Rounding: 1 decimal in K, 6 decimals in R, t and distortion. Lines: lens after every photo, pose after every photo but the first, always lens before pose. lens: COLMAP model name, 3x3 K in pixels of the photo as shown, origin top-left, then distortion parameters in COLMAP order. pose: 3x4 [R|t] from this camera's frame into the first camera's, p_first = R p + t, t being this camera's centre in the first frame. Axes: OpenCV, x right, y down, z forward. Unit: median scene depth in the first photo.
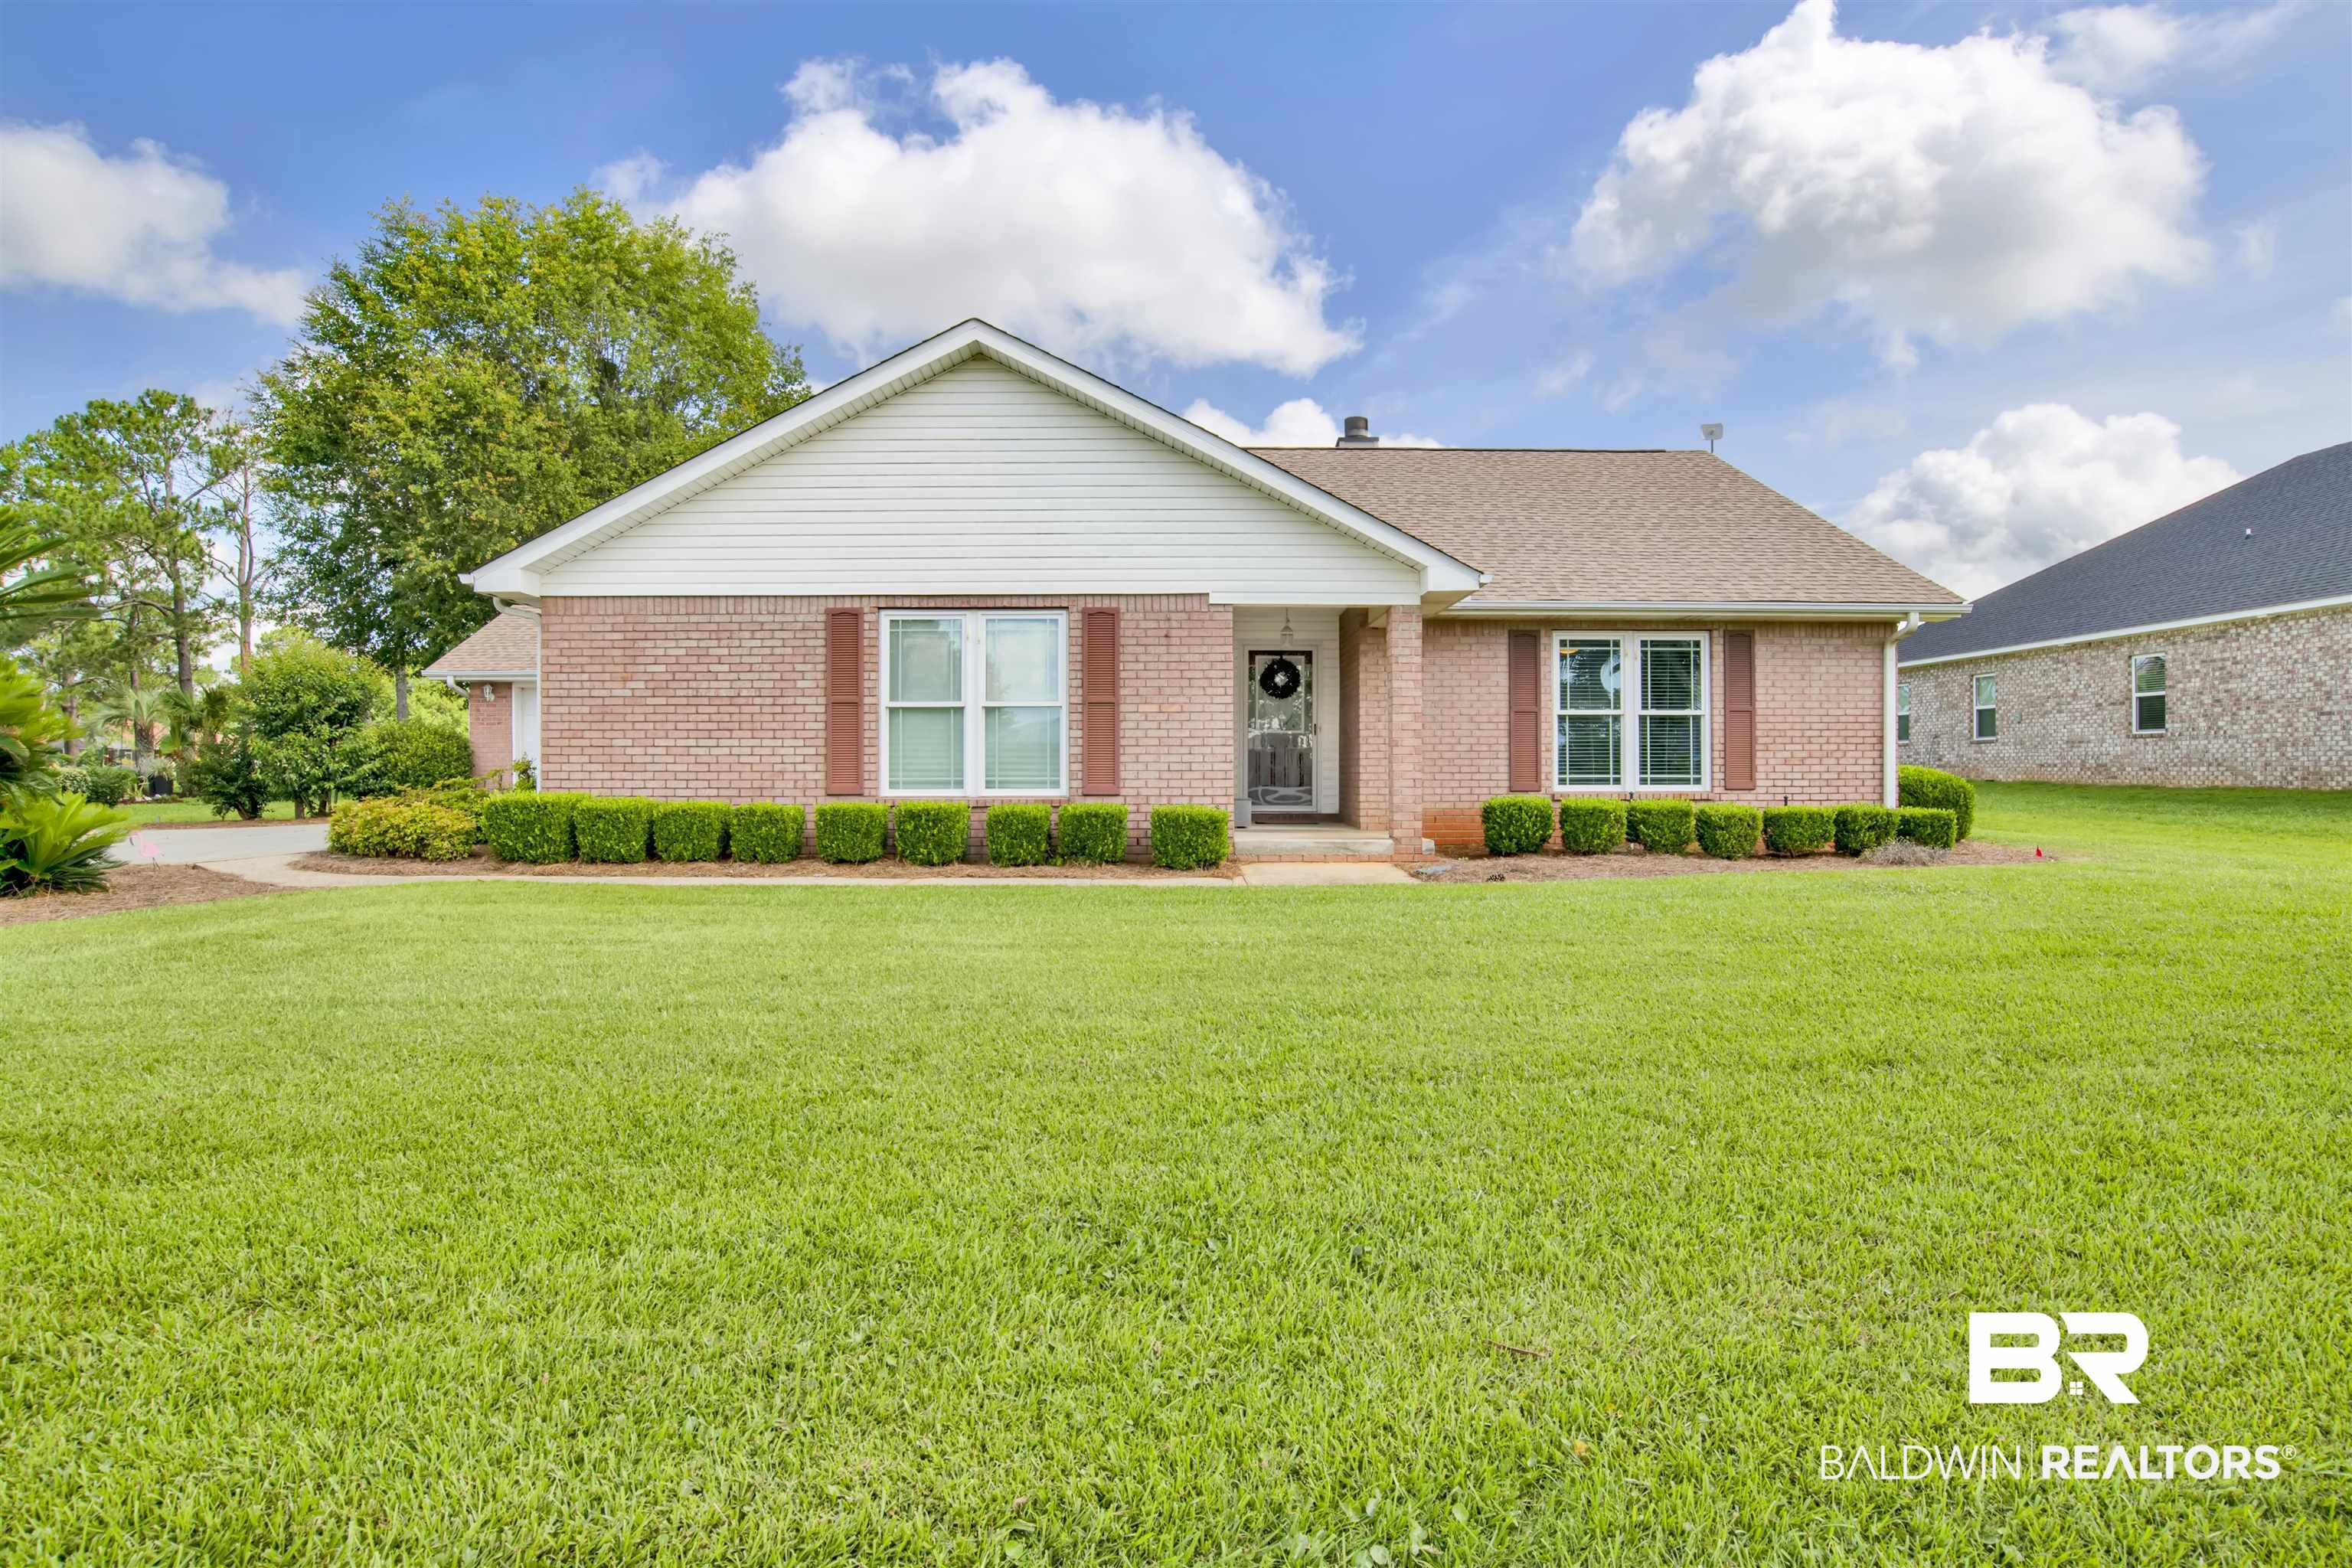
lens RADIAL K [[1230.1, 0, 1172.6], [0, 1230.1, 791.3], [0, 0, 1]] dist [-0.065336, 0.017878]
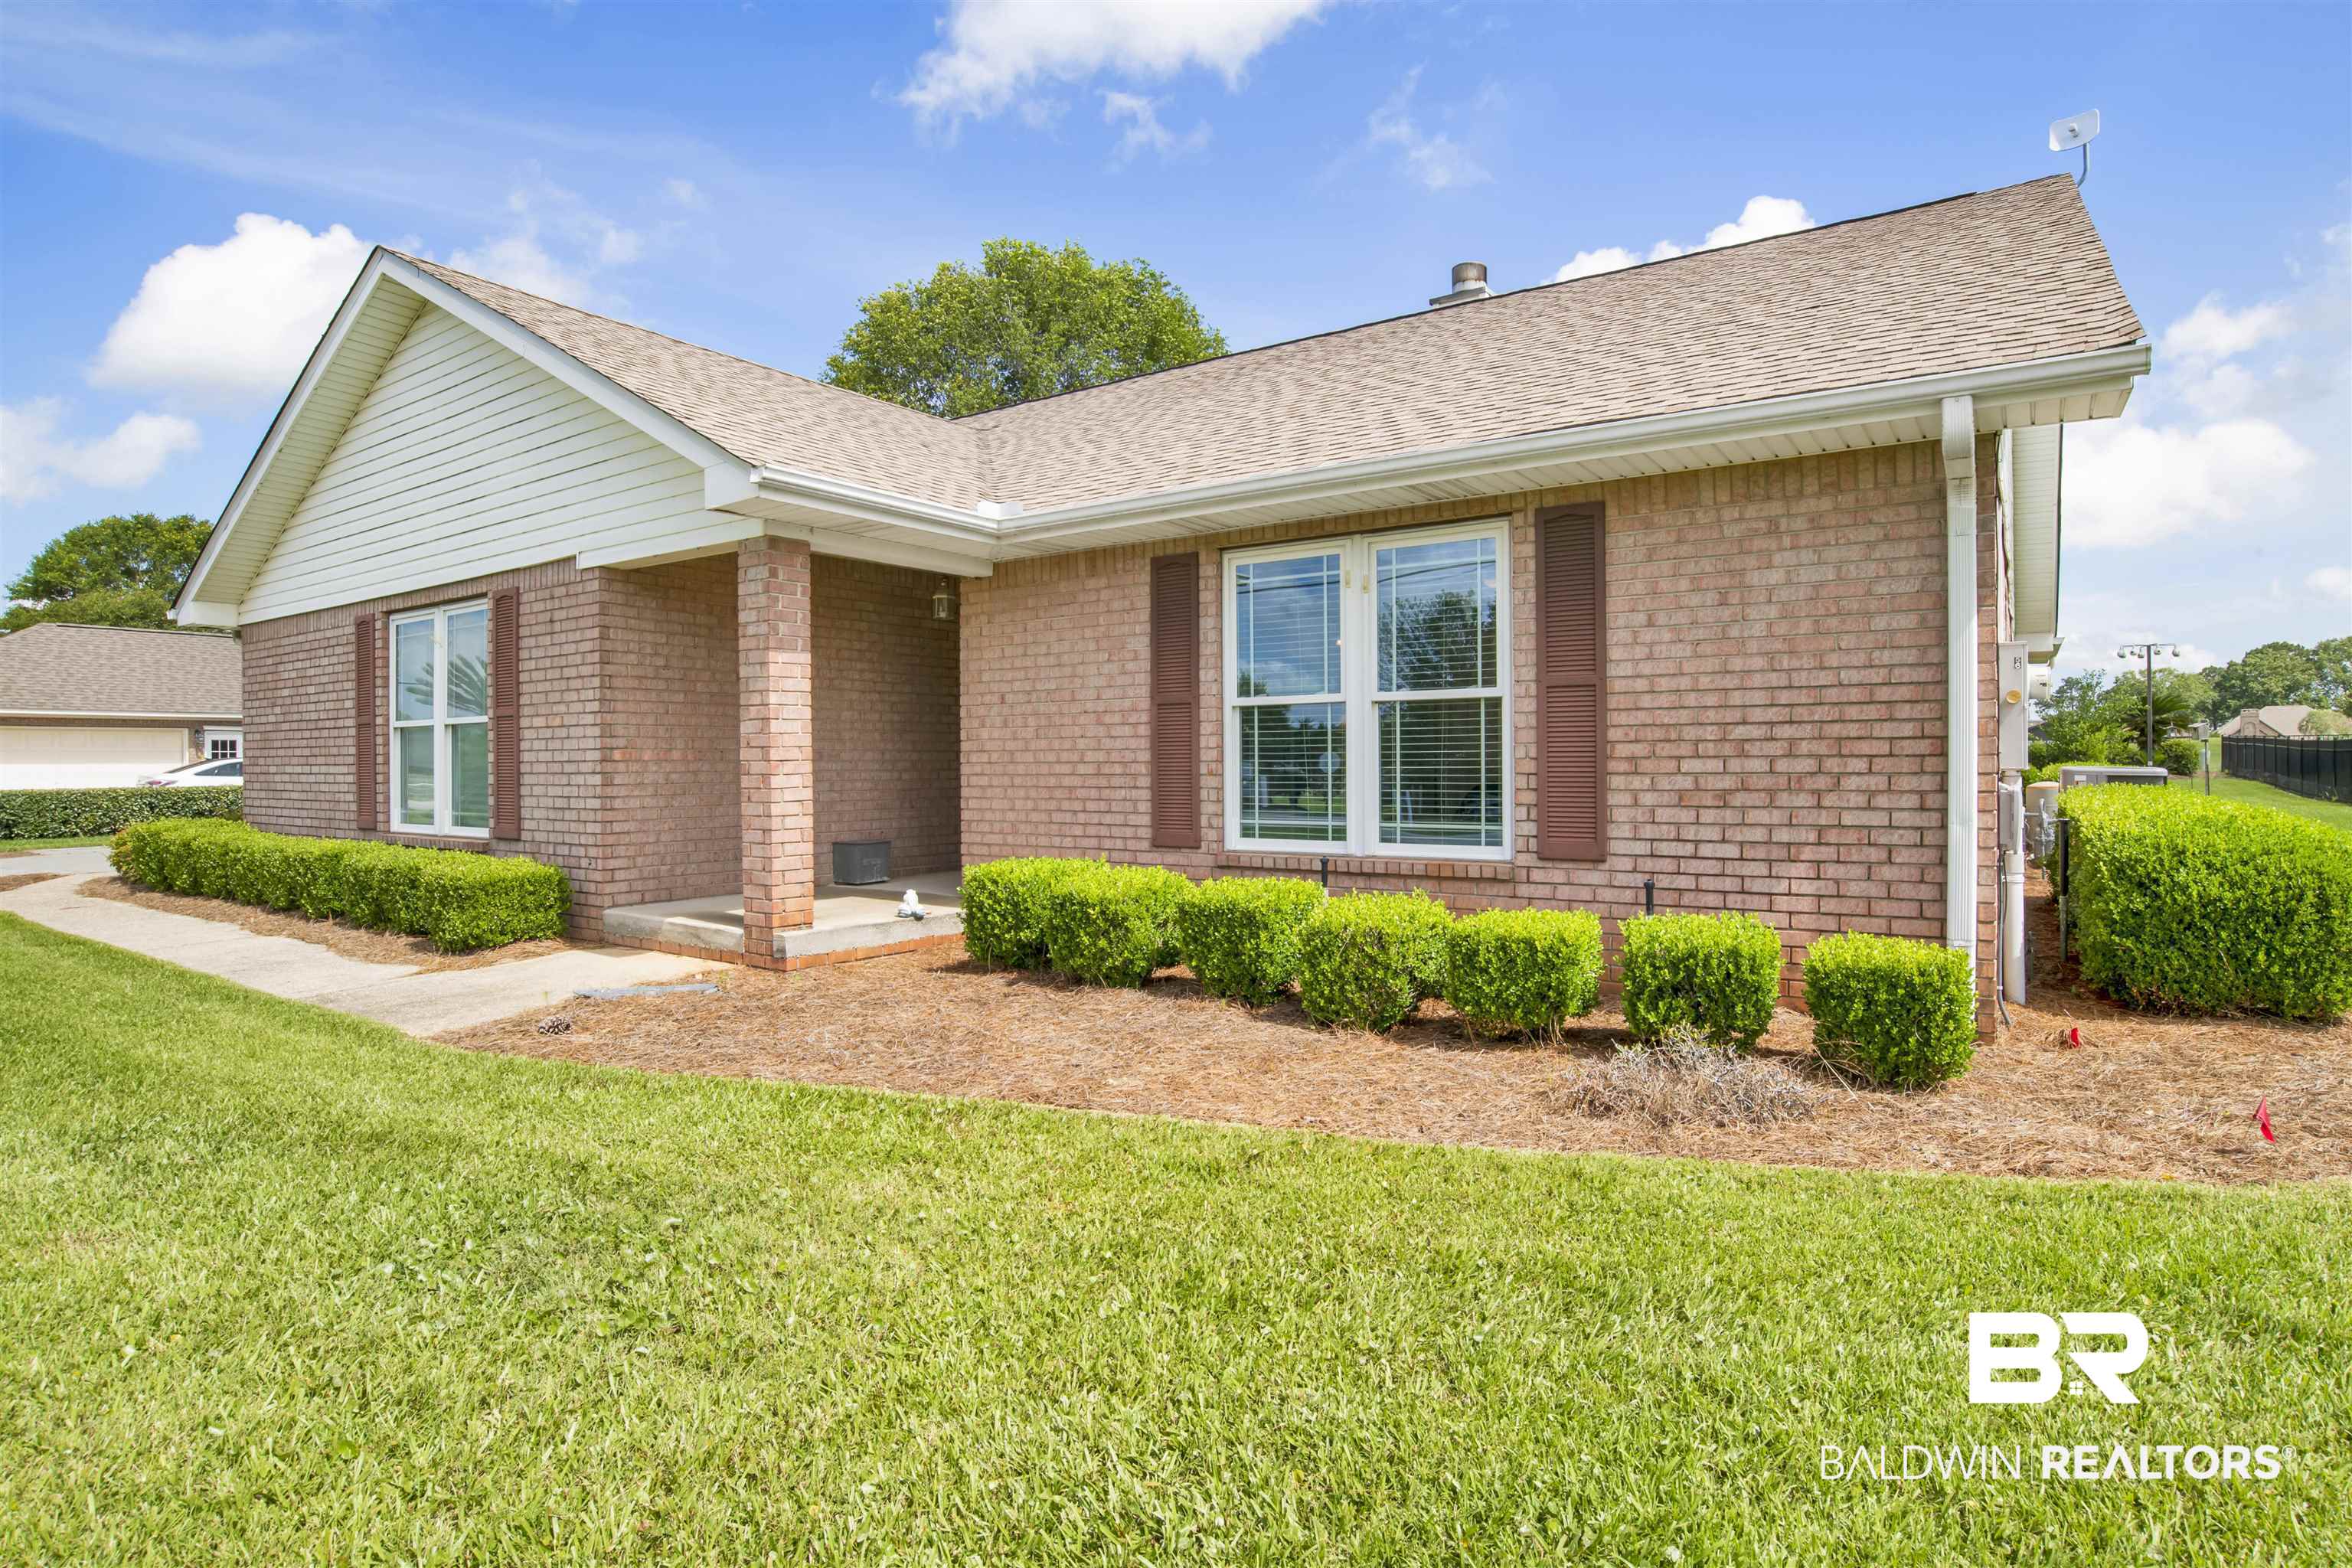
lens RADIAL K [[1230.1, 0, 1186.7], [0, 1230.1, 777.6], [0, 0, 1]] dist [-0.065336, 0.017878]
pose [[0.821668, 0.002427, -0.569961, 0.697601], [-0.005140, 0.999982, -0.003152, -0.034240], [0.569943, 0.005520, 0.821666, 0.626869]]
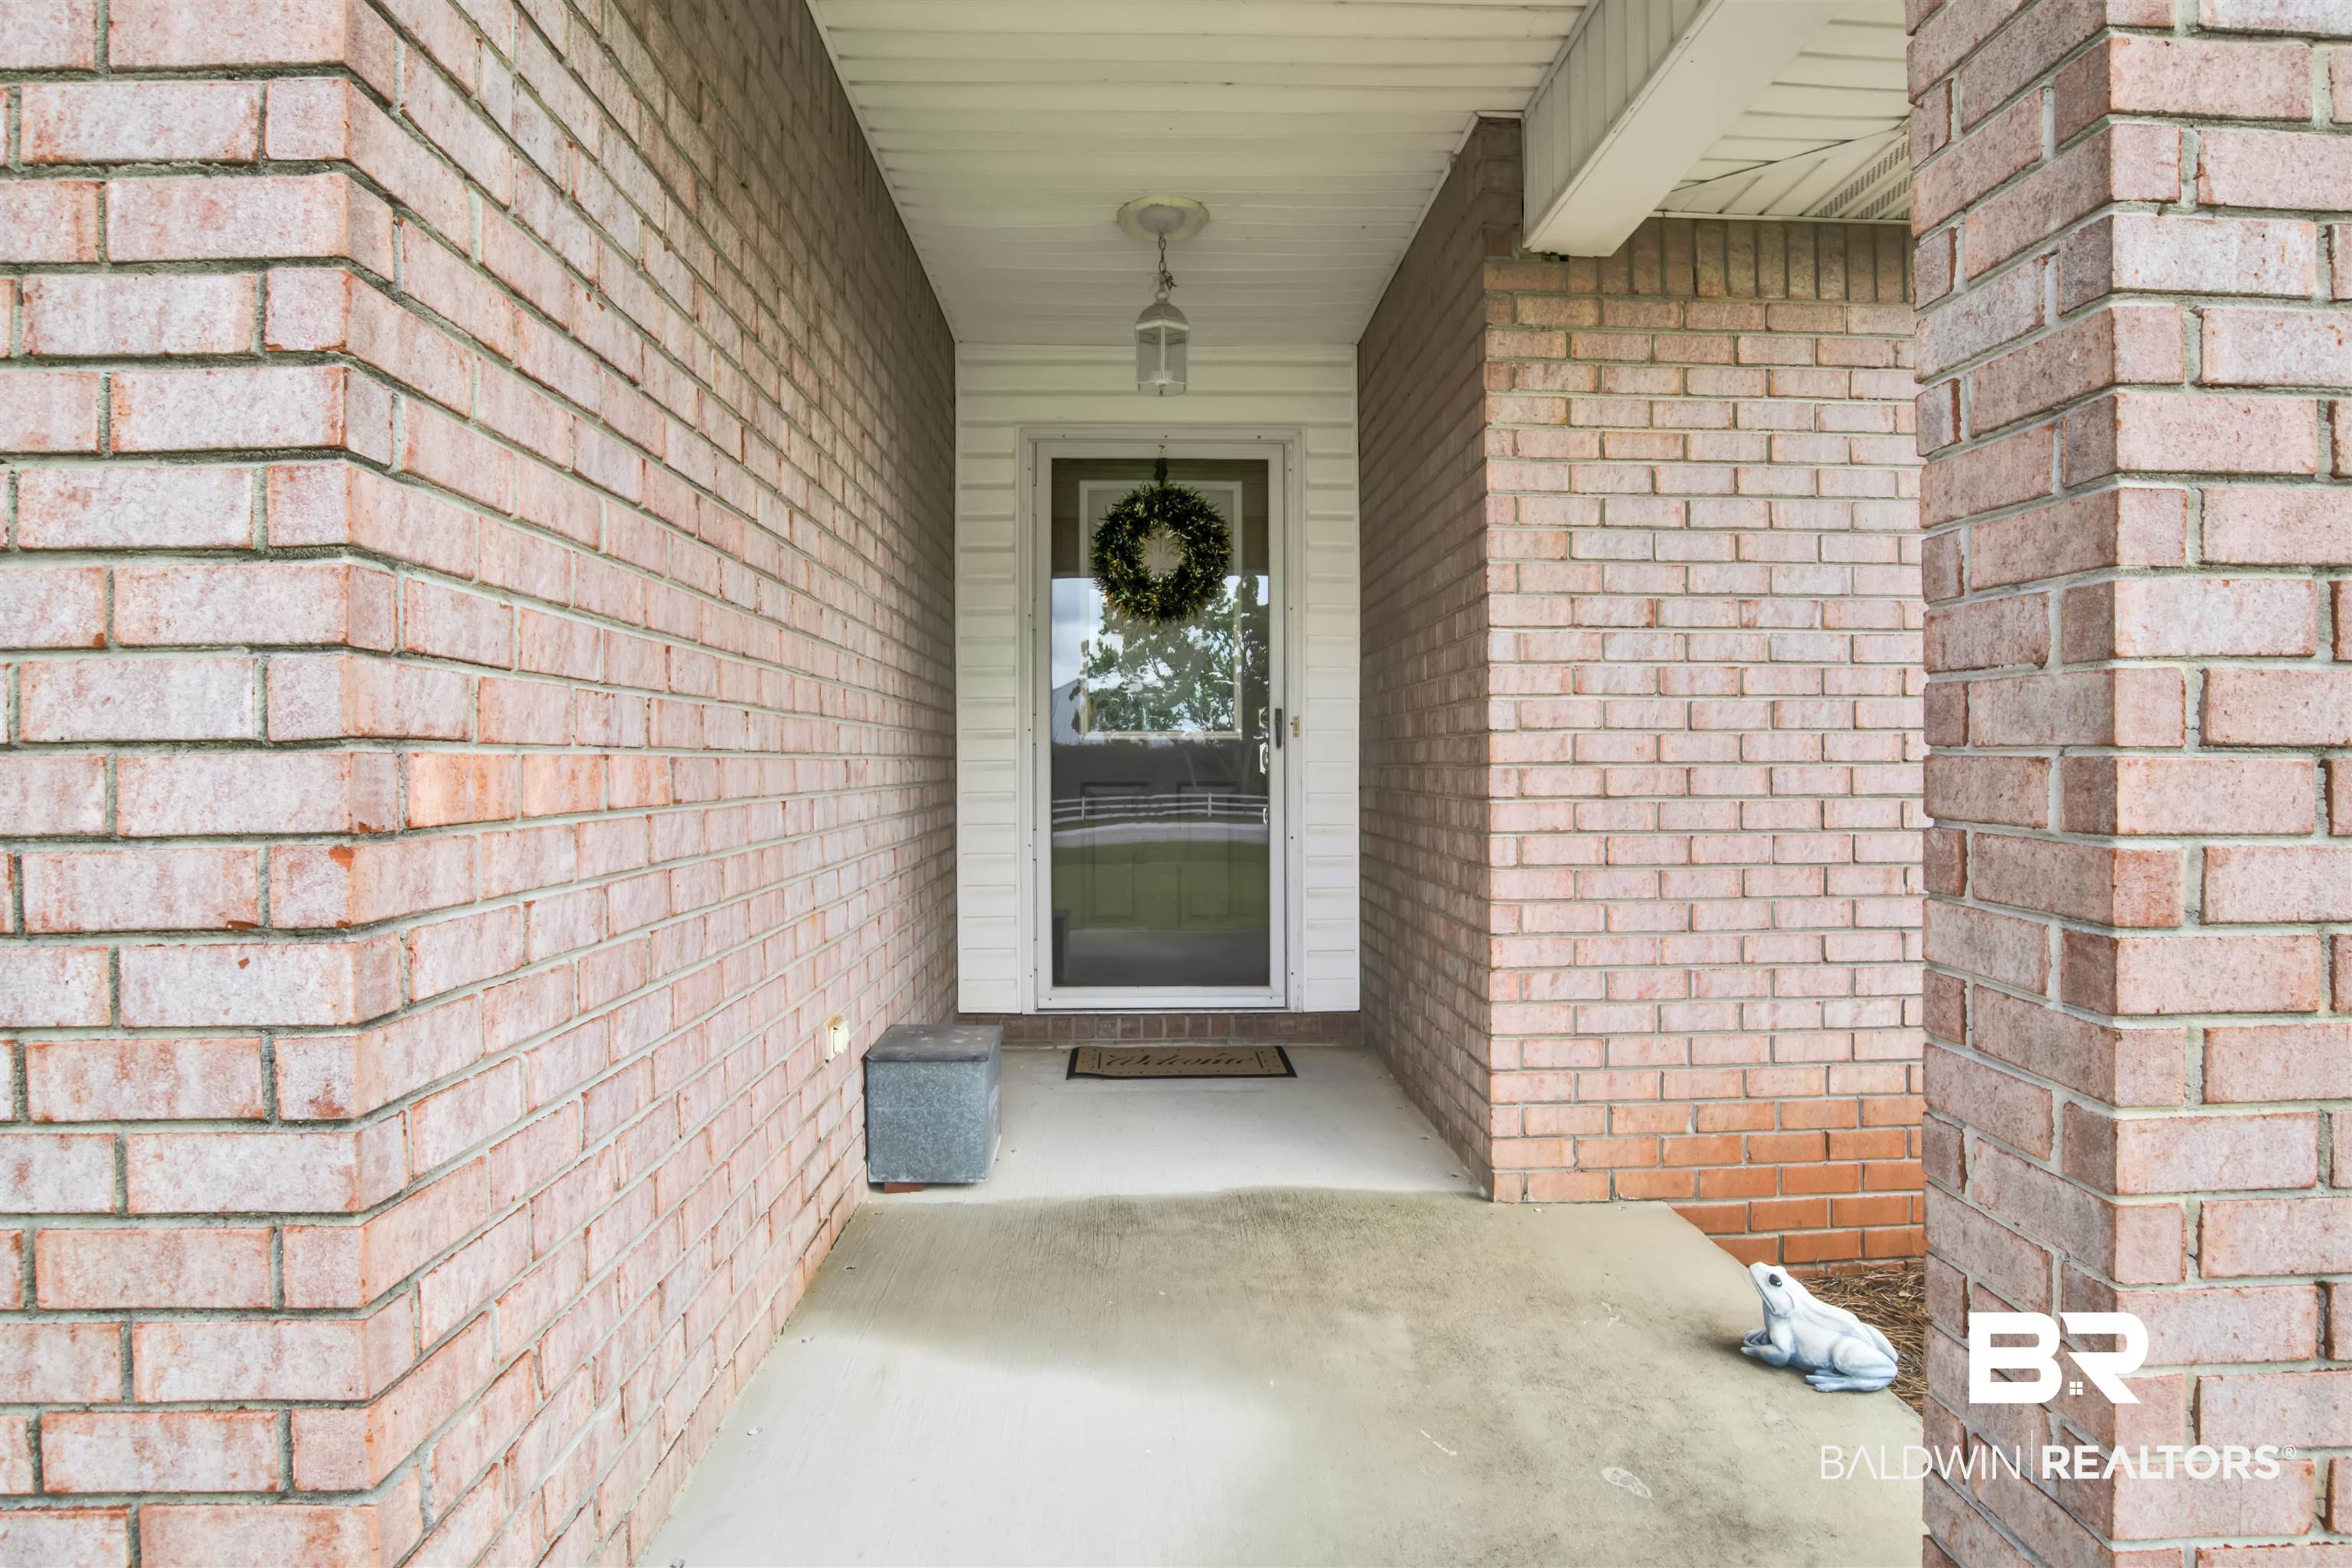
lens RADIAL K [[1230.1, 0, 1172.3], [0, 1230.1, 769.1], [0, 0, 1]] dist [-0.065336, 0.017878]
pose [[0.999921, -0.005264, 0.011409, 0.109287], [0.005413, 0.999900, -0.013100, -0.047274], [-0.011339, 0.013160, 0.999849, 0.904014]]
